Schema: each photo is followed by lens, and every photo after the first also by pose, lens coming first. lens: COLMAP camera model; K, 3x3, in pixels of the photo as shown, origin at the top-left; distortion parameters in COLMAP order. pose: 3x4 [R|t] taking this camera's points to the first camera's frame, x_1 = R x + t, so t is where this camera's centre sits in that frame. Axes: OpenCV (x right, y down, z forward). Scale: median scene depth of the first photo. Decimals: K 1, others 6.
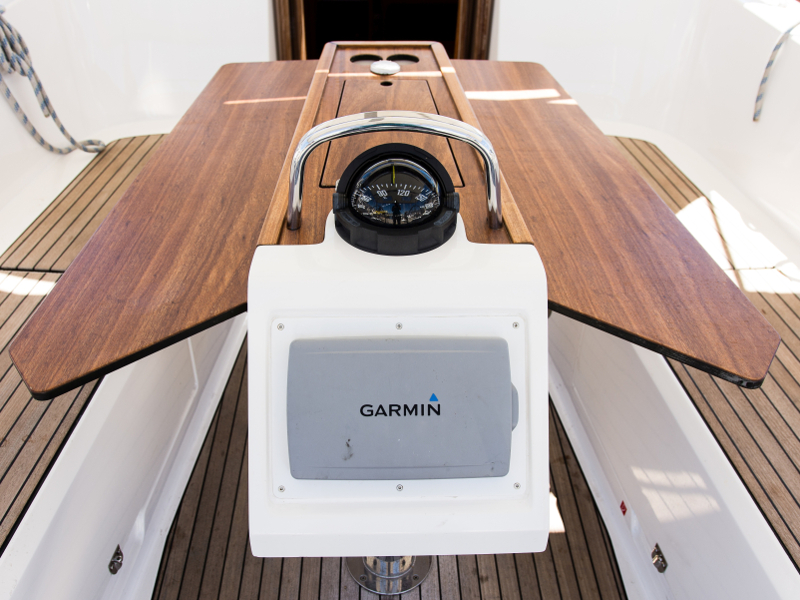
lens RADIAL K [[590.7, 0, 400.0], [0, 590.7, 300.0], [0, 0, 1]] dist [-0.009160, -0.002566]
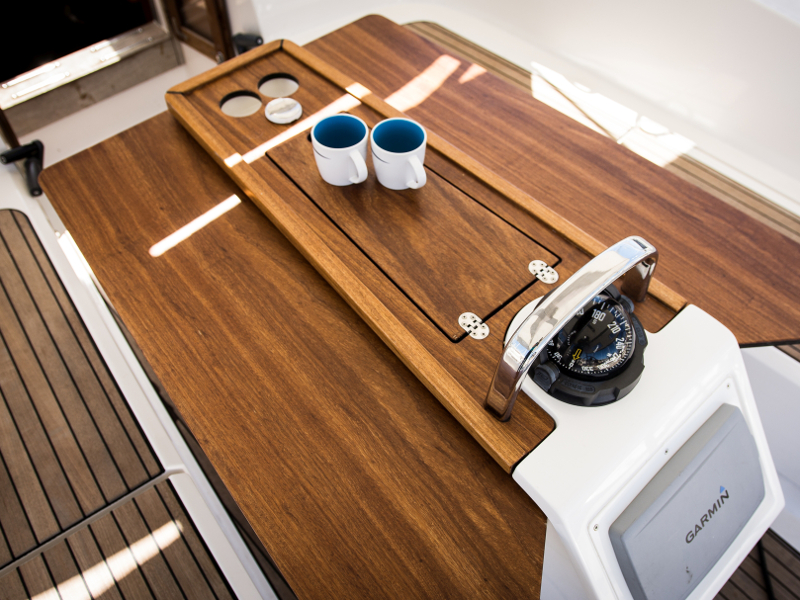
lens RADIAL K [[590.7, 0, 400.0], [0, 590.7, 300.0], [0, 0, 1]] dist [-0.009160, -0.002566]
pose [[0.785827, -0.515647, 0.341443, -0.418021], [0.407841, 0.847117, 0.340674, -0.517649], [-0.464910, -0.128456, 0.875990, 0.244724]]
